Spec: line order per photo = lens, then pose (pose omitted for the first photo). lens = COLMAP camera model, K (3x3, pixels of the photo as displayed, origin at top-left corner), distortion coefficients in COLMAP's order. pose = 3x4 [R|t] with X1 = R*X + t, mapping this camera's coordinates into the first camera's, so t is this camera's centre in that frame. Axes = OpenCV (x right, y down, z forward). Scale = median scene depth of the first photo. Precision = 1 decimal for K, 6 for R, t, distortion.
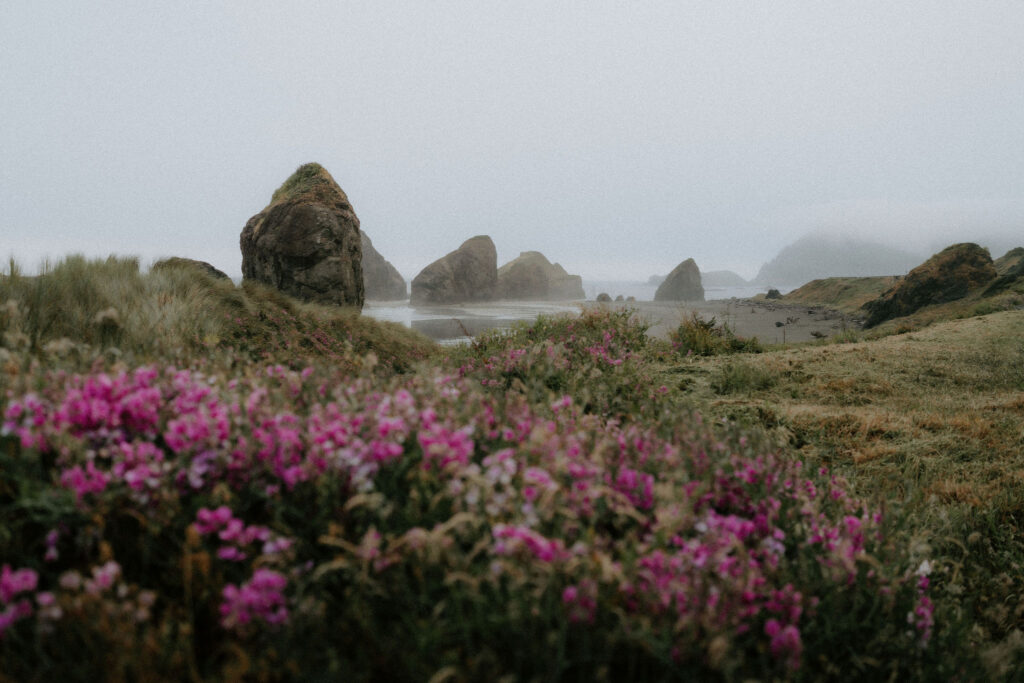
lens RADIAL K [[917.9, 0, 513.8], [0, 917.9, 357.1], [0, 0, 1]] dist [-0.000397, 0.006450]
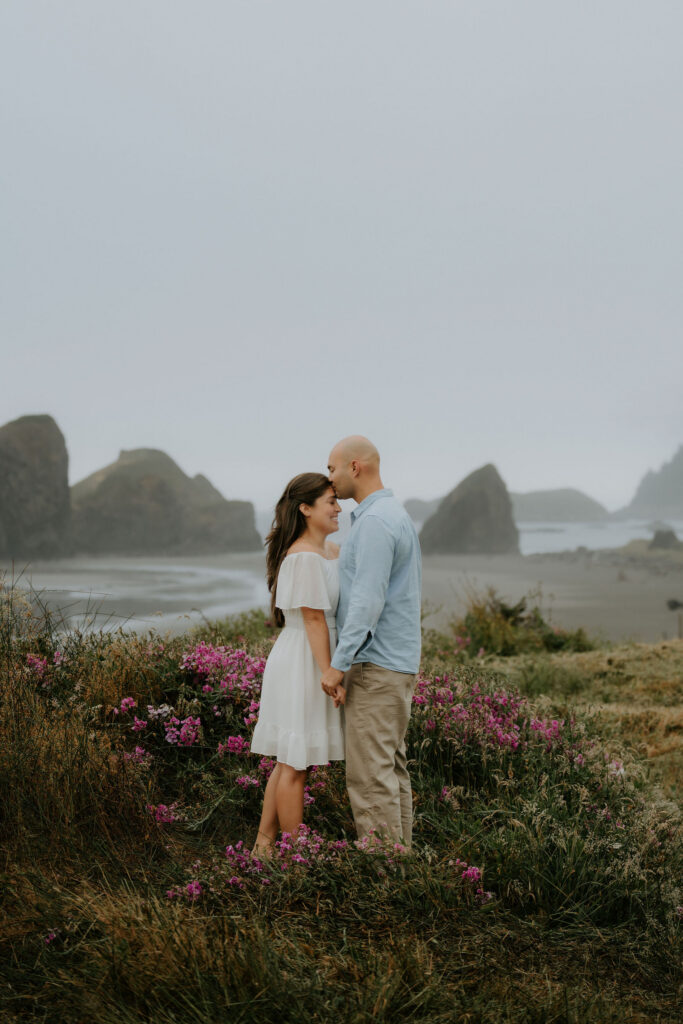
lens RADIAL K [[2233.4, 0, 341.5], [0, 2233.4, 512.0], [0, 0, 1]] dist [-0.000113, 0.107212]
pose [[0.992586, -0.003911, 0.121480, -0.024211], [0.013357, 0.996939, -0.077040, 0.003705], [-0.120806, 0.078091, 0.989600, -0.136525]]
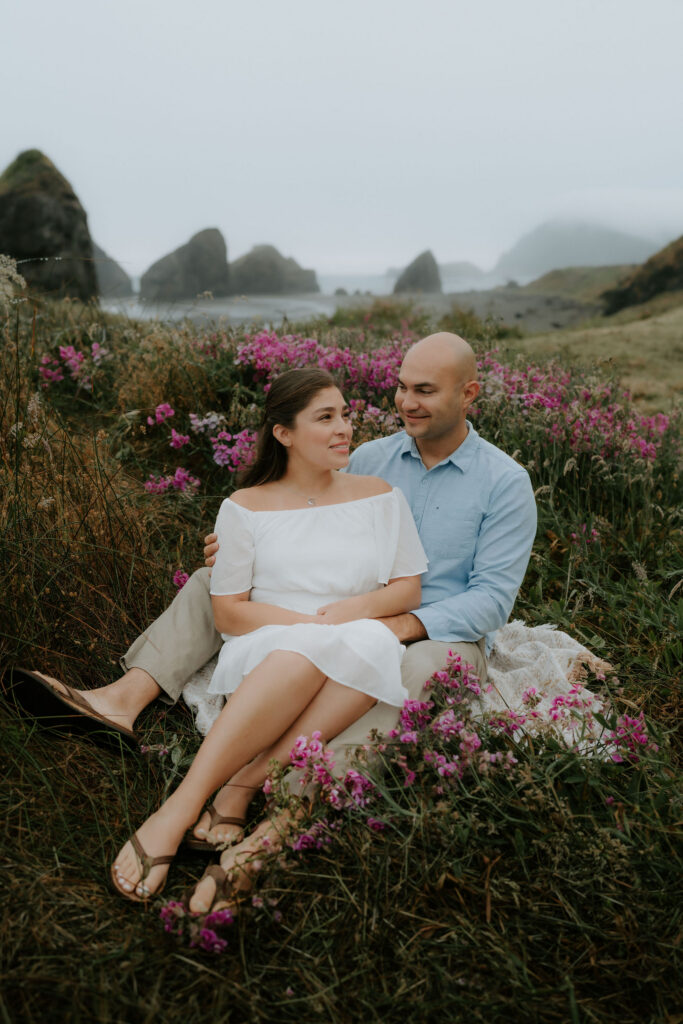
lens RADIAL K [[950.4, 0, 341.5], [0, 950.4, 512.0], [0, 0, 1]] dist [0.015183, 0.005037]
pose [[0.993979, -0.041898, 0.101246, -0.015812], [0.025049, 0.986425, 0.162288, 0.002052], [-0.106672, -0.158775, 0.981535, -0.027277]]
